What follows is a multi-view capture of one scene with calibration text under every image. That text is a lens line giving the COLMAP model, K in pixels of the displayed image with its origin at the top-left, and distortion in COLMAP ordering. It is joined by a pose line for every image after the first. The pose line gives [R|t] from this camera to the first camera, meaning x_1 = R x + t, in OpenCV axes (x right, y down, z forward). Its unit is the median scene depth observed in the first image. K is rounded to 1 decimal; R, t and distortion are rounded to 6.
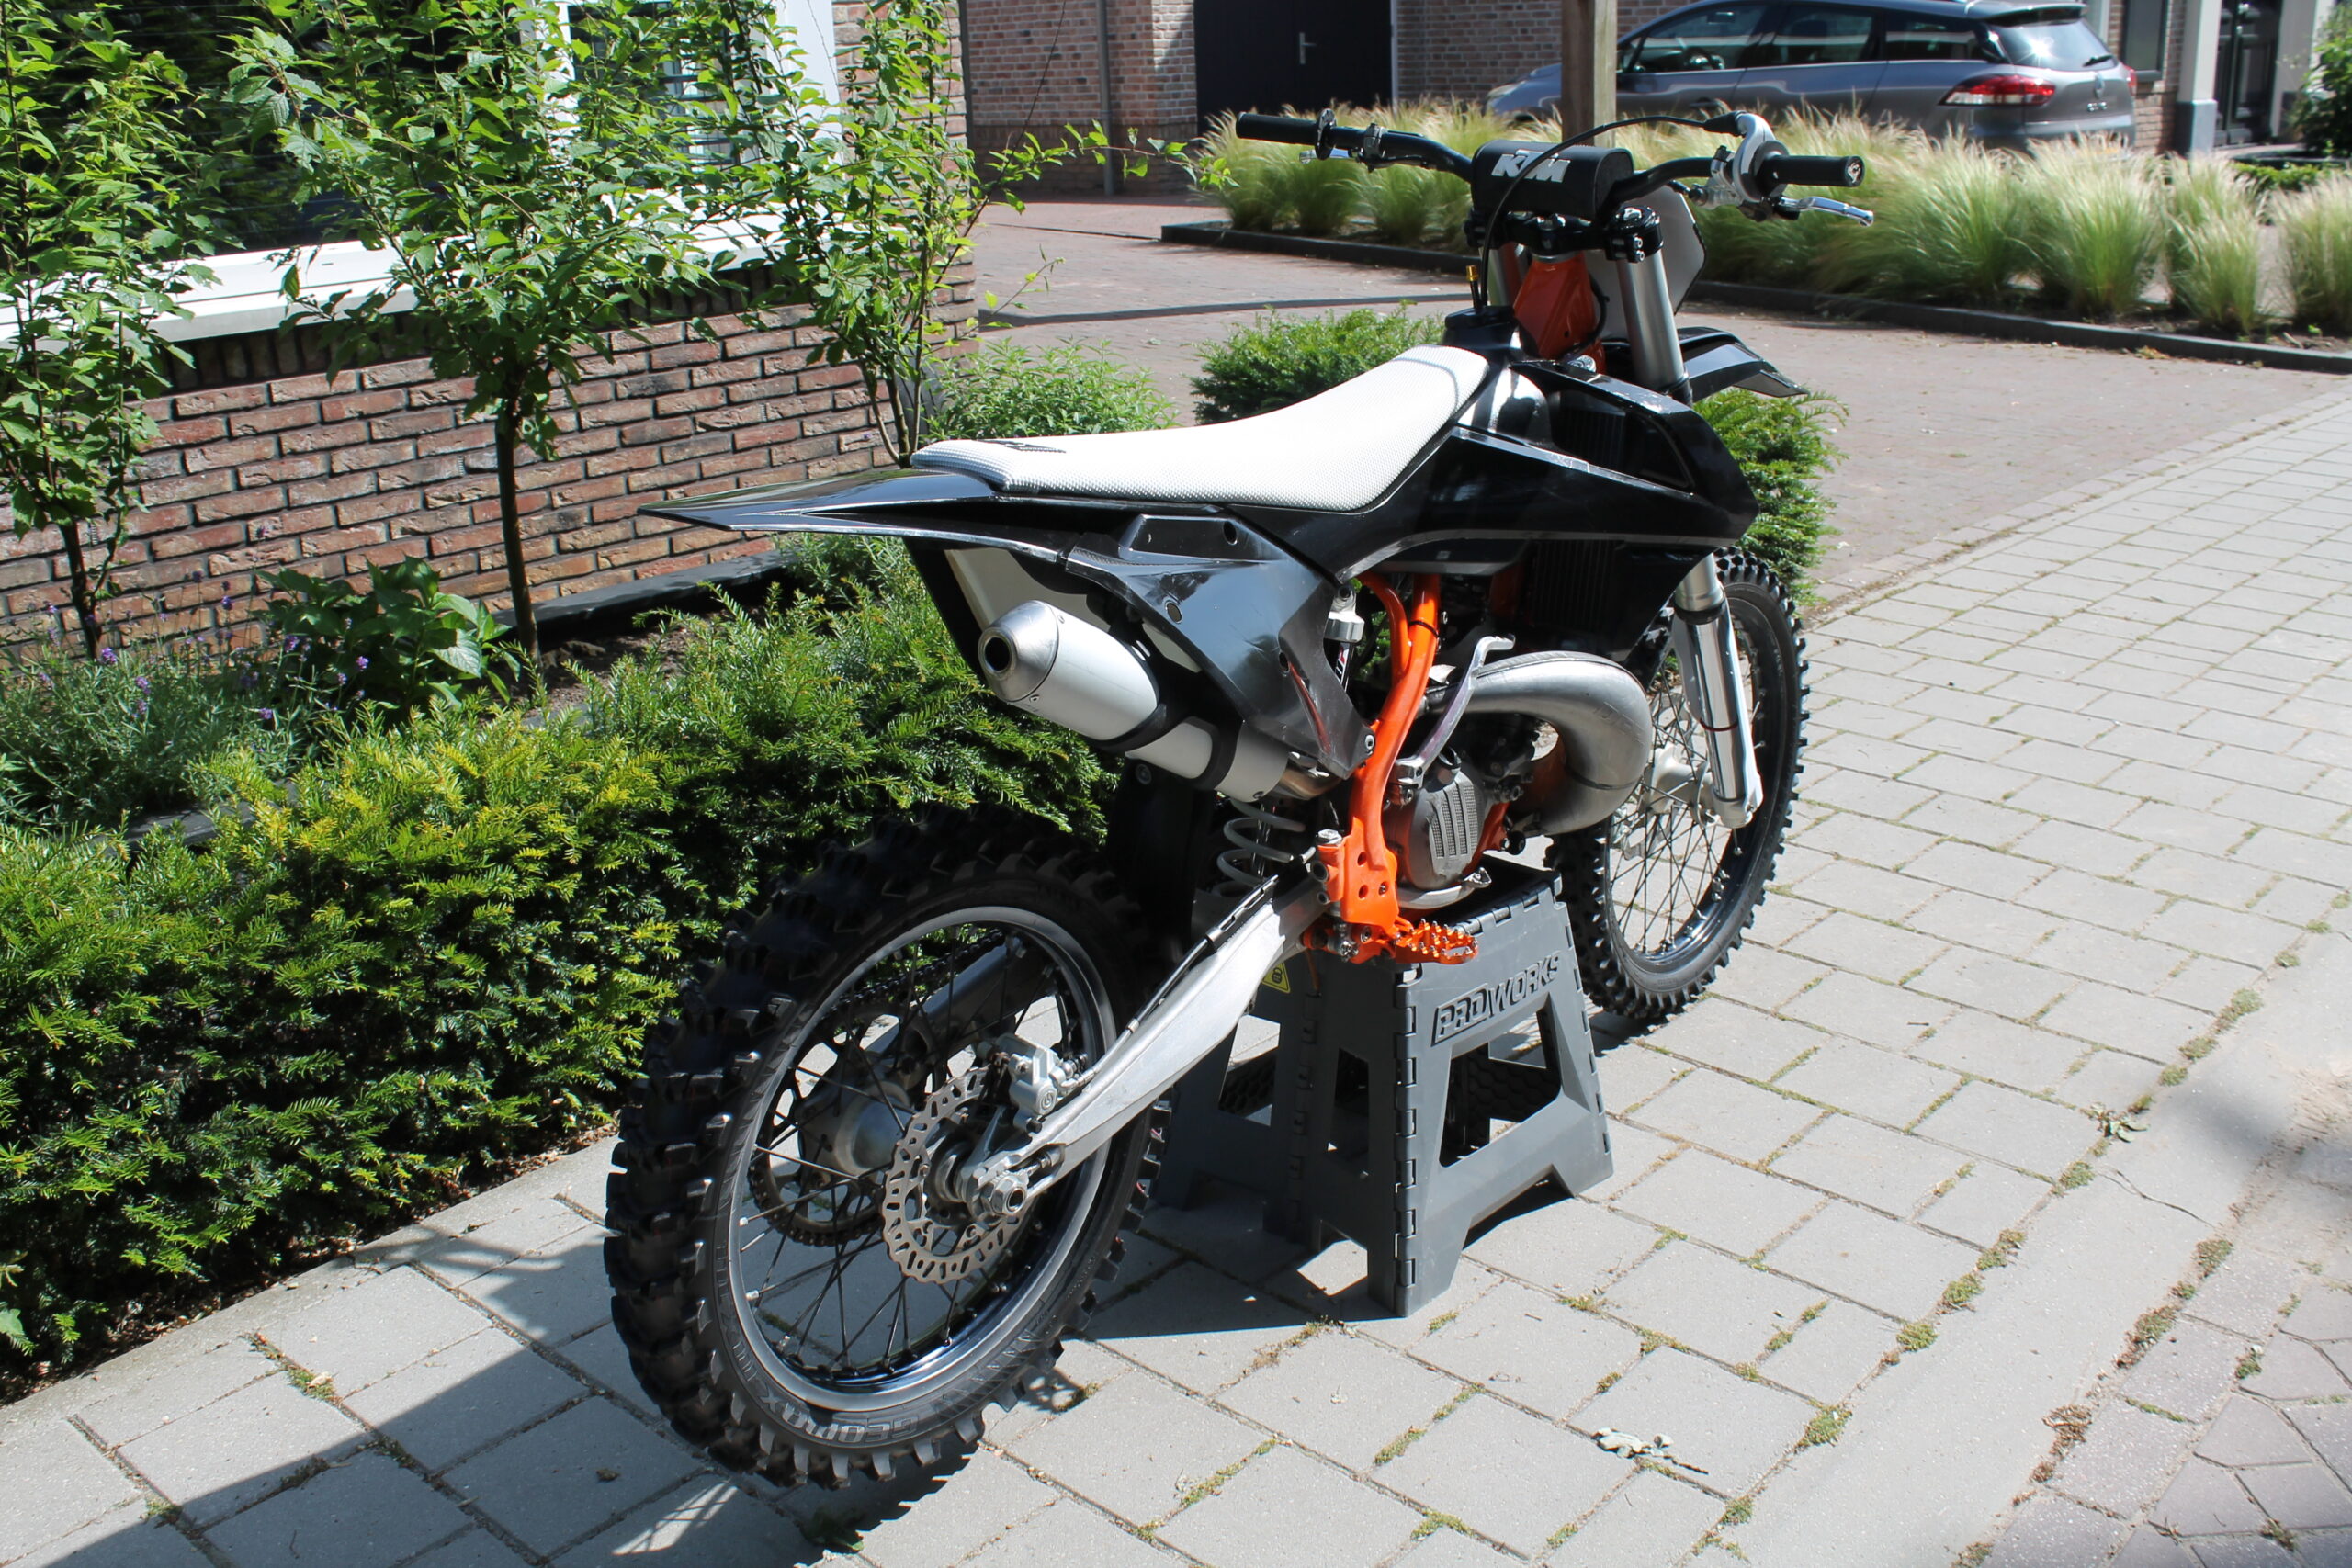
lens RADIAL K [[2250.1, 0, 1188.4], [0, 2250.1, 787.0], [0, 0, 1]] dist [-0.150187, 0.171544]
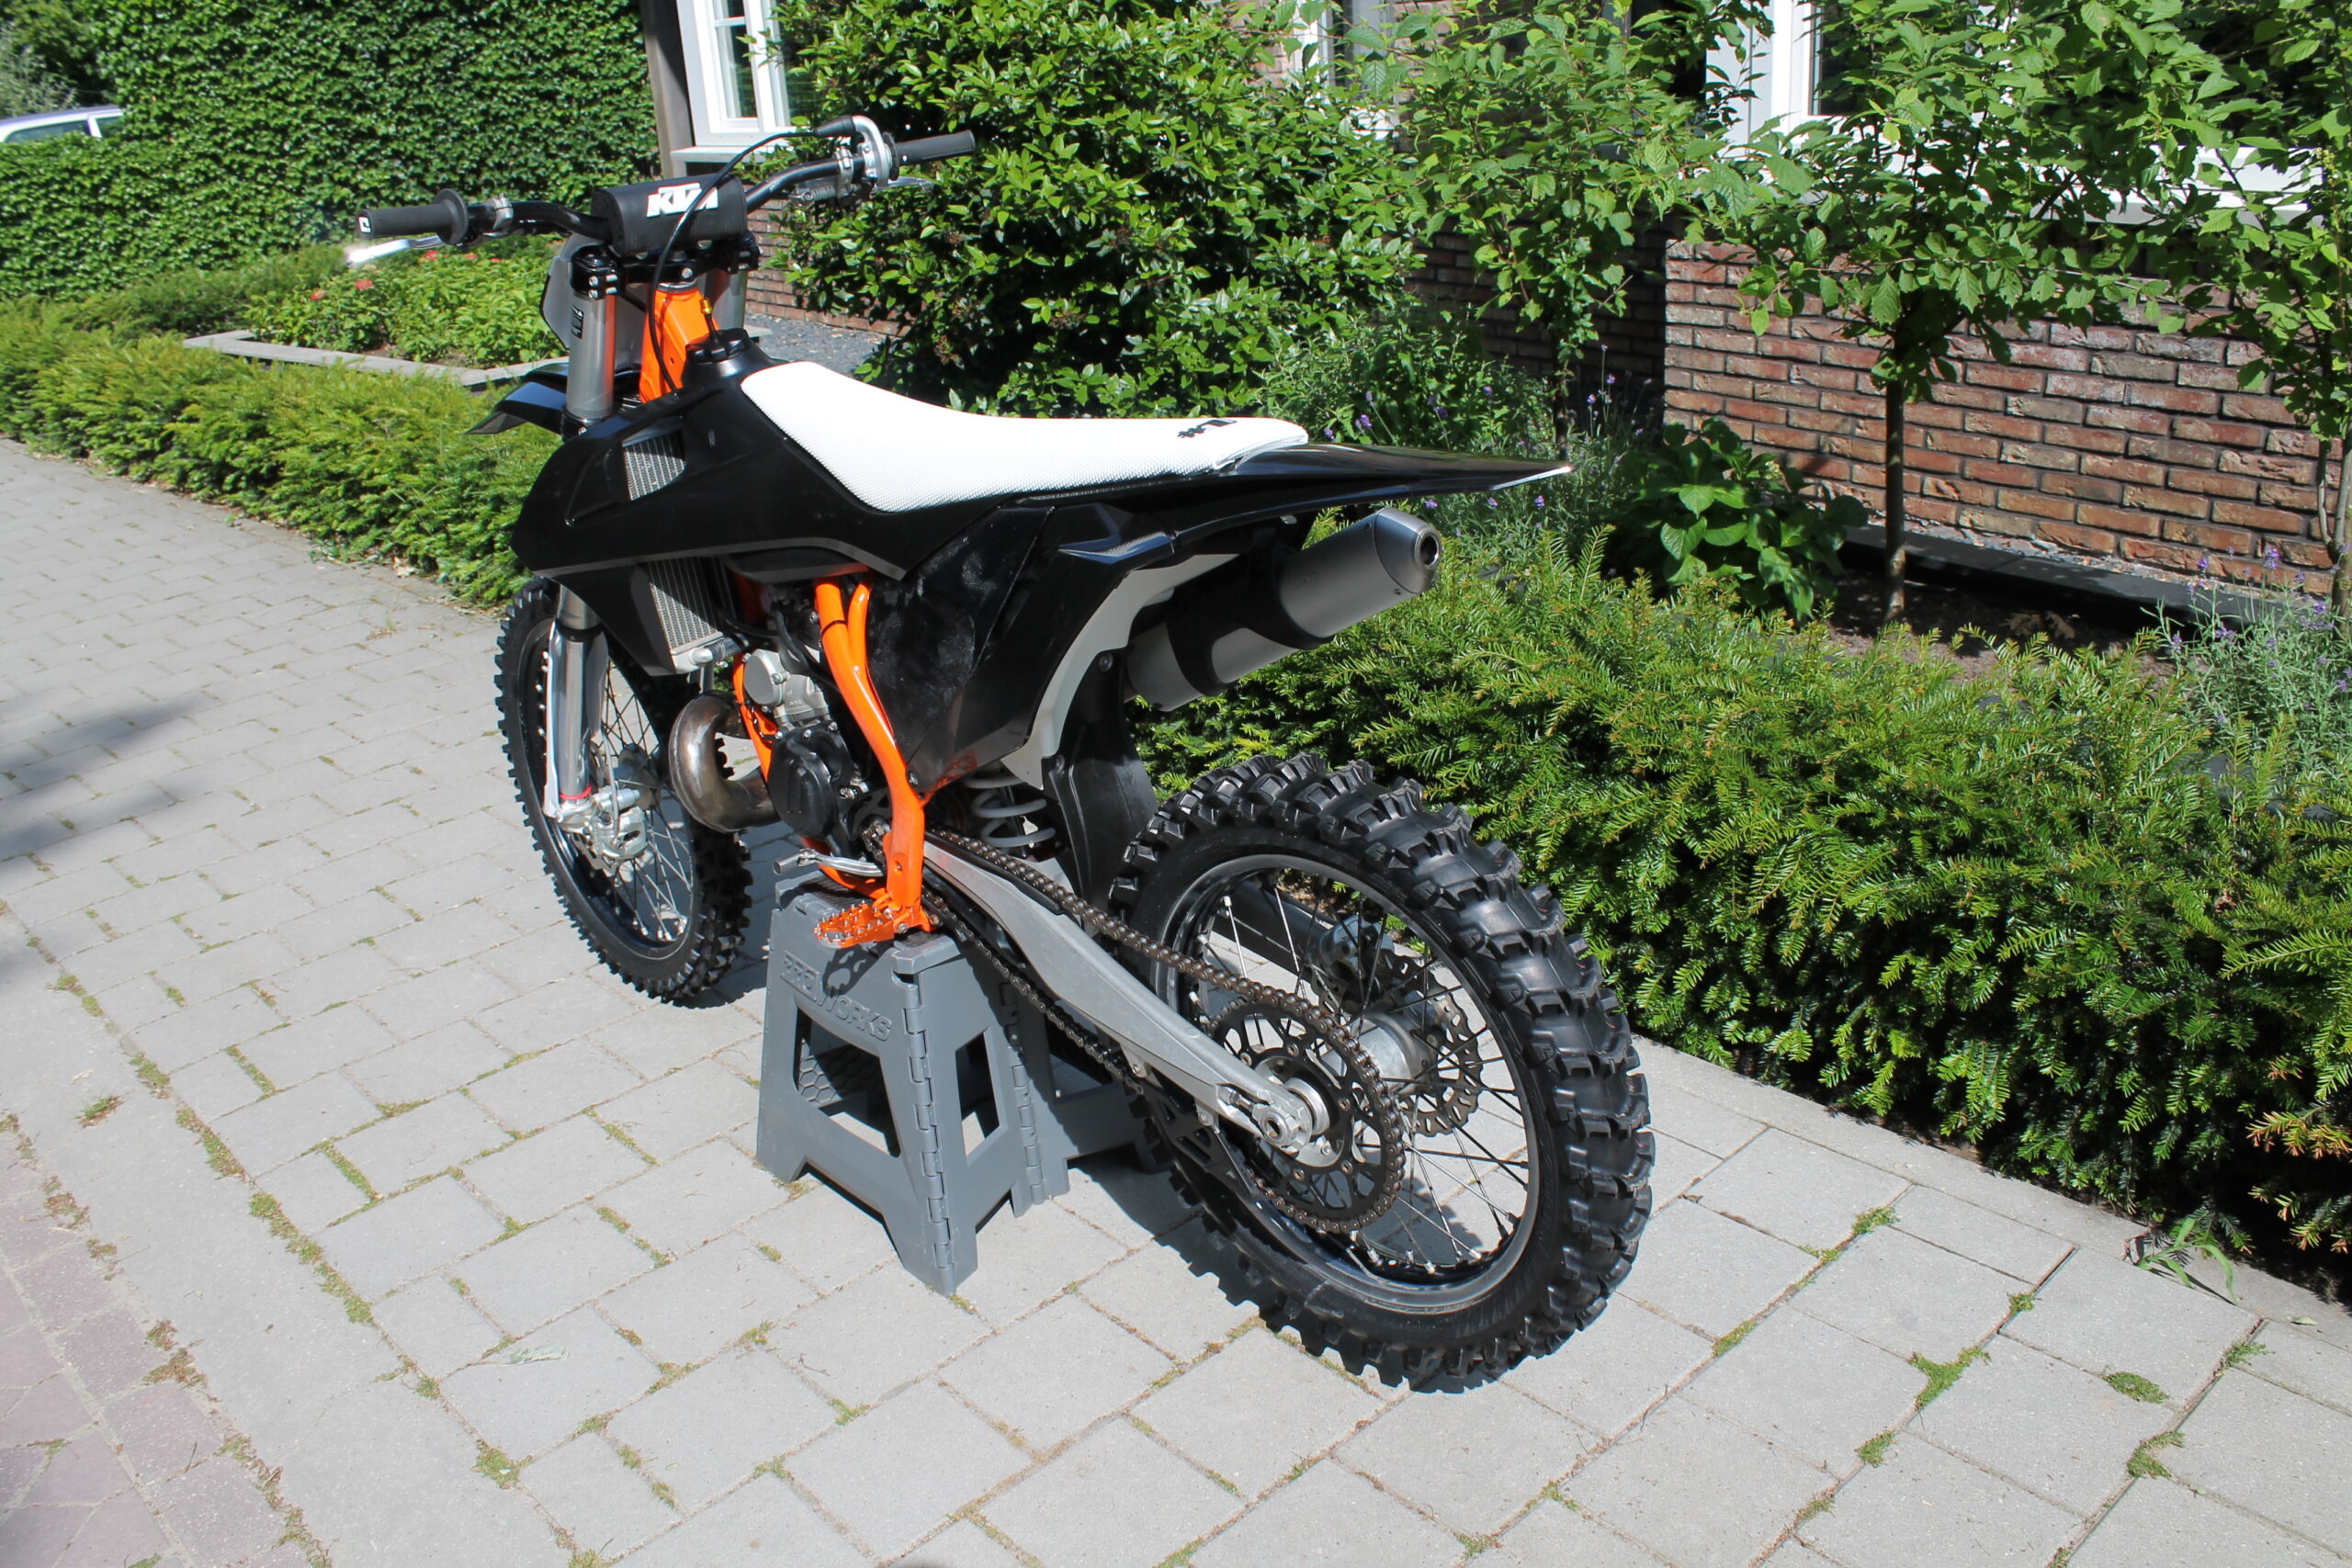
lens RADIAL K [[2003.8, 0, 1176.0], [0, 2003.8, 784.0], [0, 0, 1]] dist [-0.161802, 0.150352]
pose [[-0.092172, 0.408608, -0.908044, 0.746330], [-0.260549, 0.870257, 0.418052, -0.355240], [0.961051, 0.275123, 0.026249, 0.928069]]
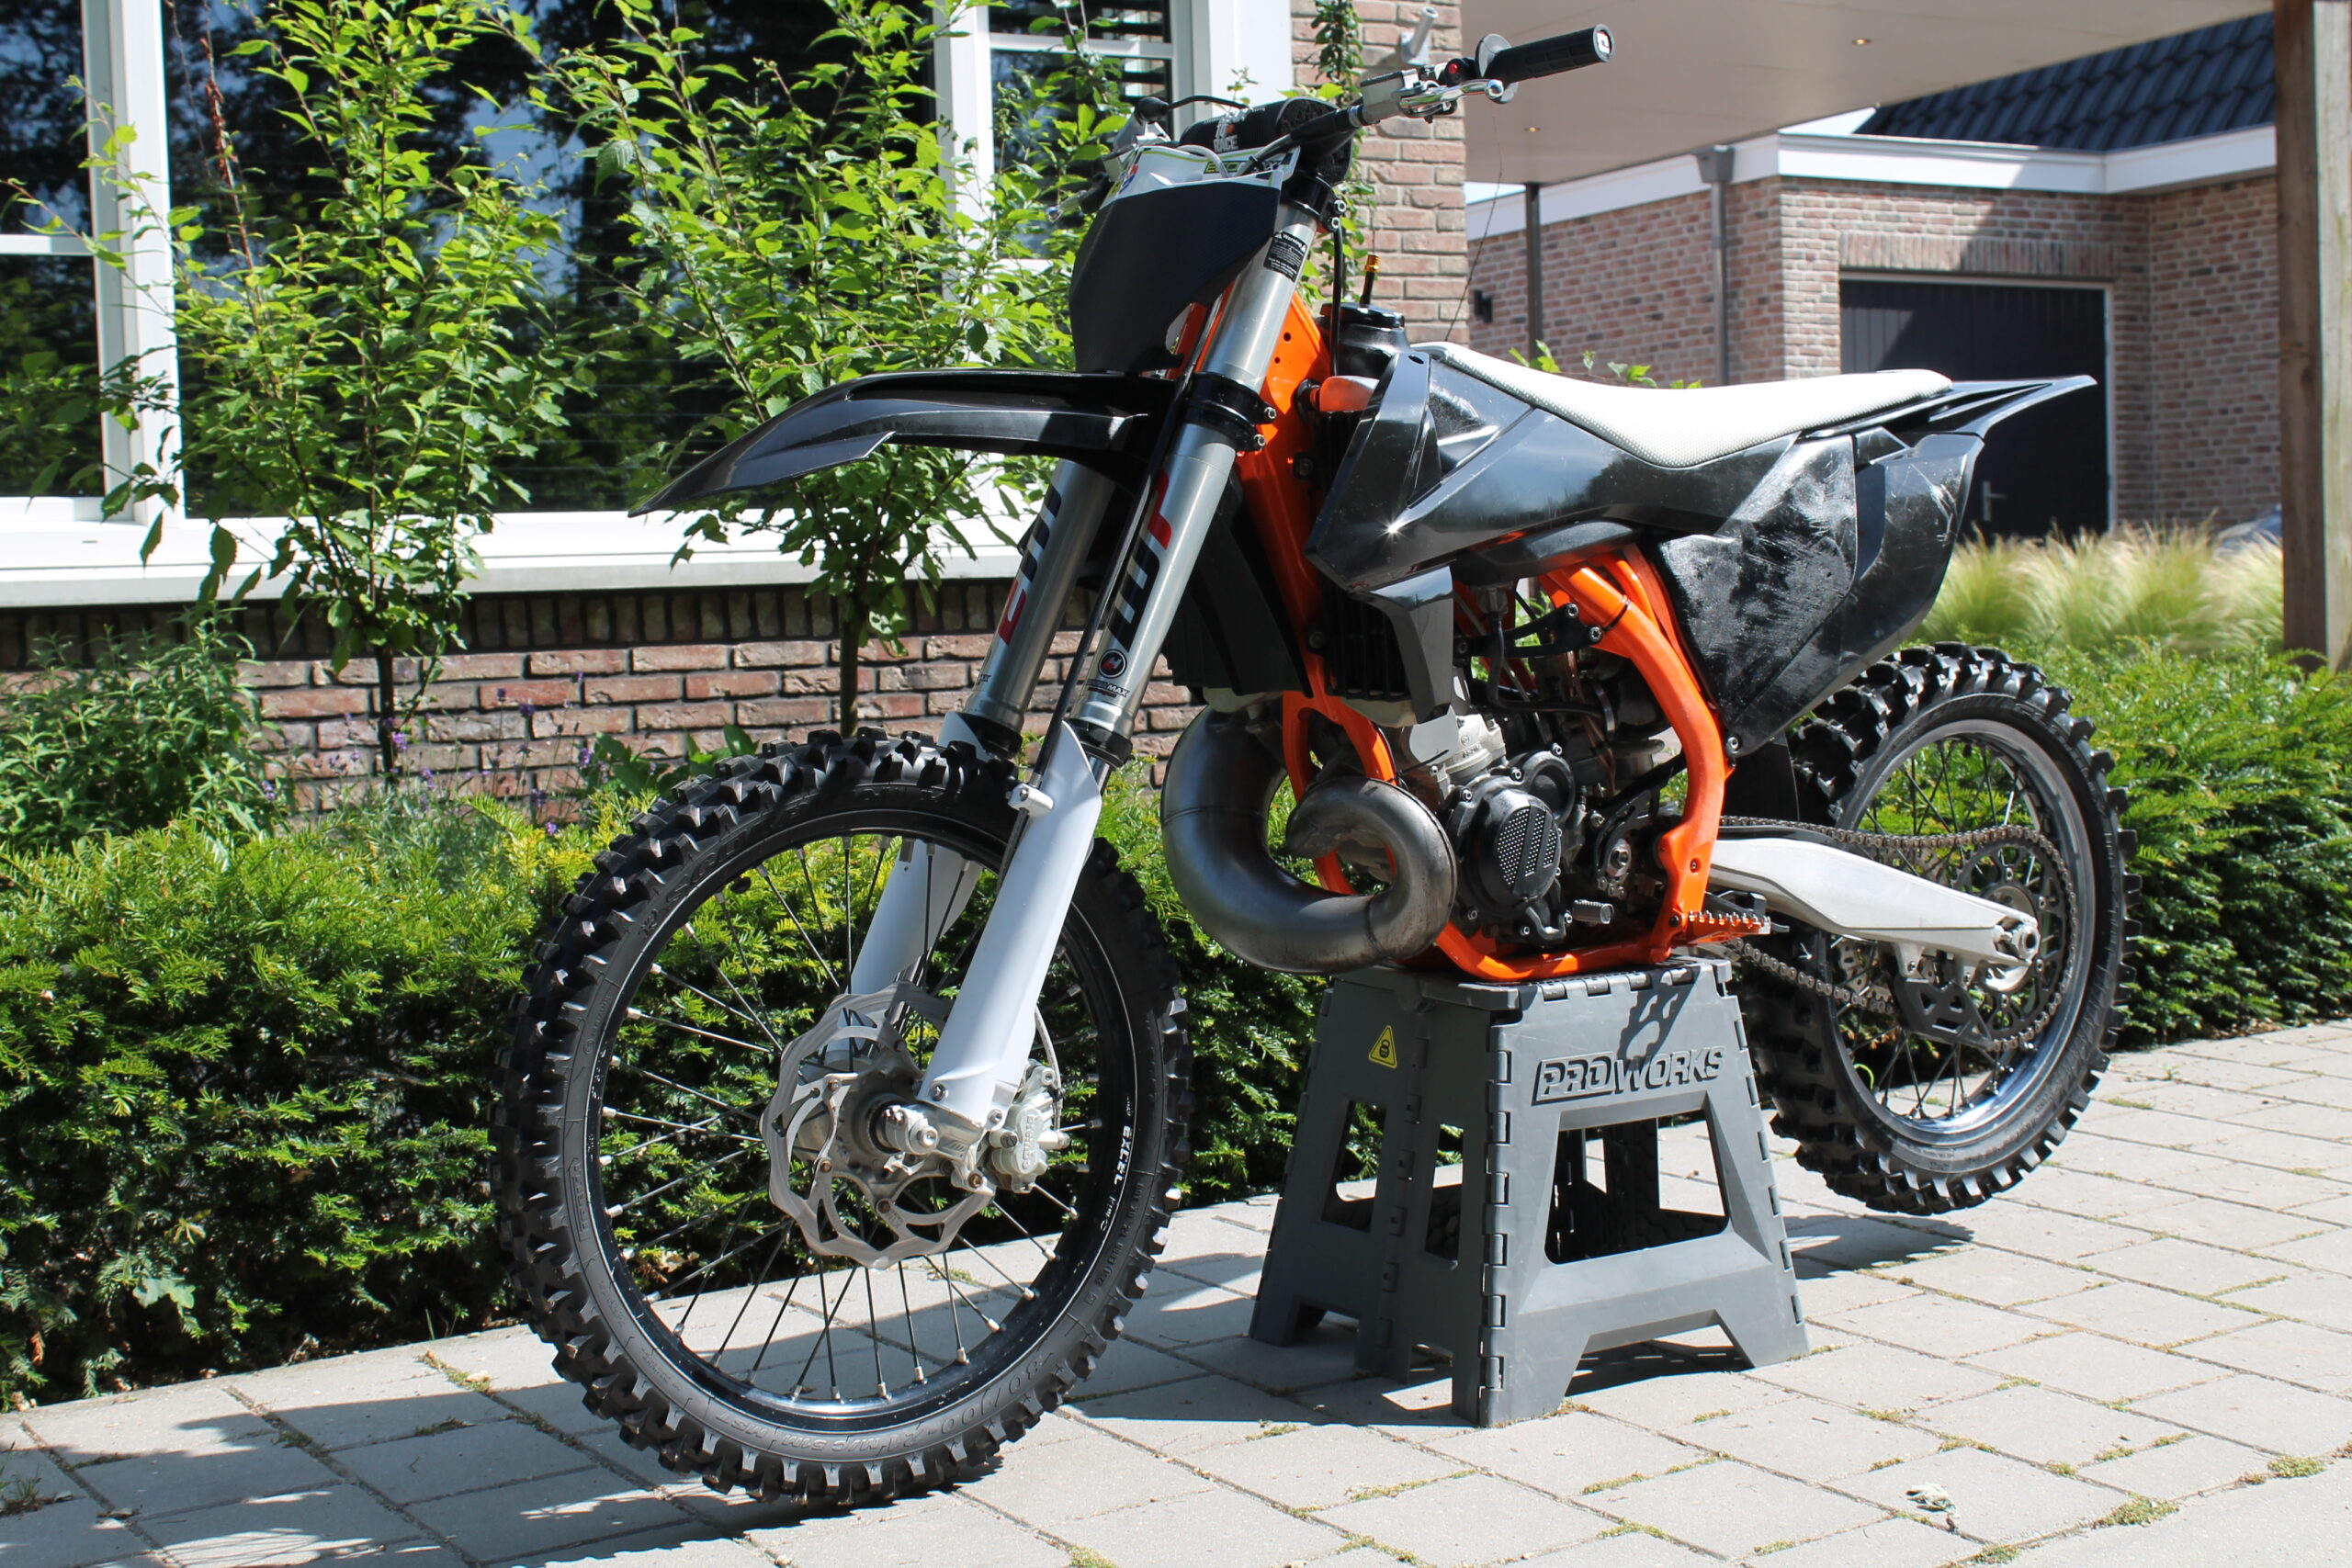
lens RADIAL K [[3020.2, 0, 1176.0], [0, 3020.2, 784.0], [0, 0, 1]] dist [-0.054000, 0.030764]
pose [[0.971167, 0.022826, -0.237304, 0.153677], [-0.083160, 0.965318, -0.247480, 0.259116], [0.223425, 0.260079, 0.939383, -0.160602]]
